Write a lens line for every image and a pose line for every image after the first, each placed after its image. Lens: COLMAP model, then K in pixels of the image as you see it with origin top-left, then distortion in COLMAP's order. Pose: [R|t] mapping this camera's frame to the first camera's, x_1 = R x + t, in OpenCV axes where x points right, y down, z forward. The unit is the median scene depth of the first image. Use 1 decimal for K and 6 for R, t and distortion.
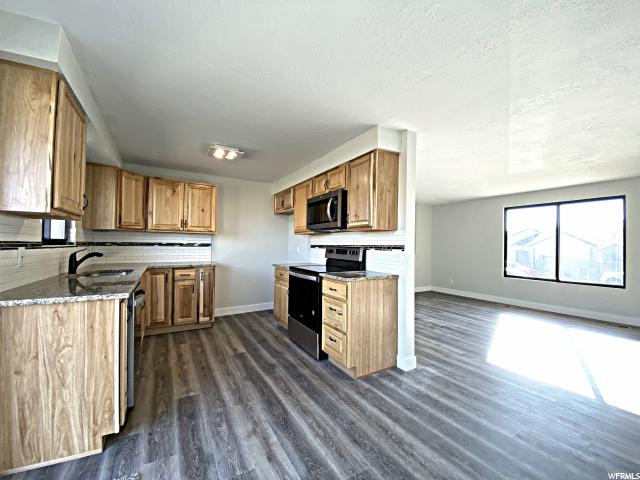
lens RADIAL K [[257.5, 0, 321.6], [0, 257.5, 243.5], [0, 0, 1]] dist [0.040414, -0.030500]
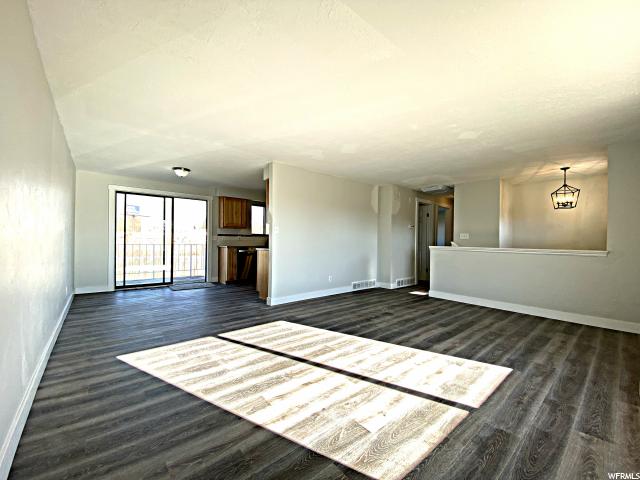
lens RADIAL K [[257.5, 0, 321.6], [0, 257.5, 243.5], [0, 0, 1]] dist [0.040414, -0.030500]
pose [[0.153055, -0.001956, -0.988216, 1.742182], [-0.007395, 0.999968, -0.003124, 0.078561], [0.988190, 0.007786, 0.153036, 0.918465]]
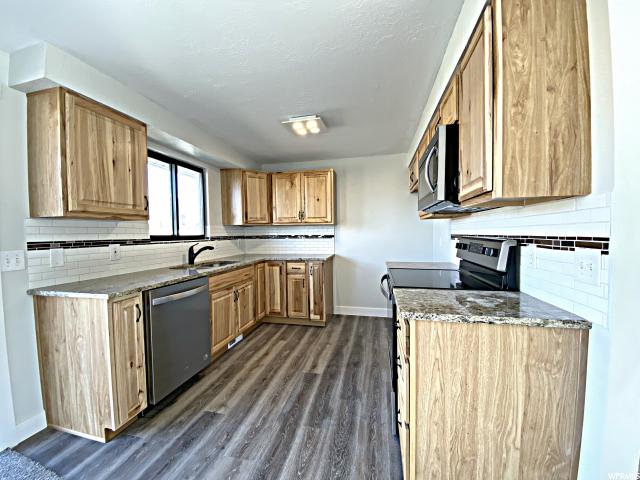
lens RADIAL K [[257.5, 0, 321.6], [0, 257.5, 243.5], [0, 0, 1]] dist [0.040414, -0.030500]
pose [[0.719472, 0.007187, -0.694484, 0.233832], [0.025776, 0.998981, 0.037042, -0.005559], [0.694043, -0.044552, 0.718554, 0.419765]]
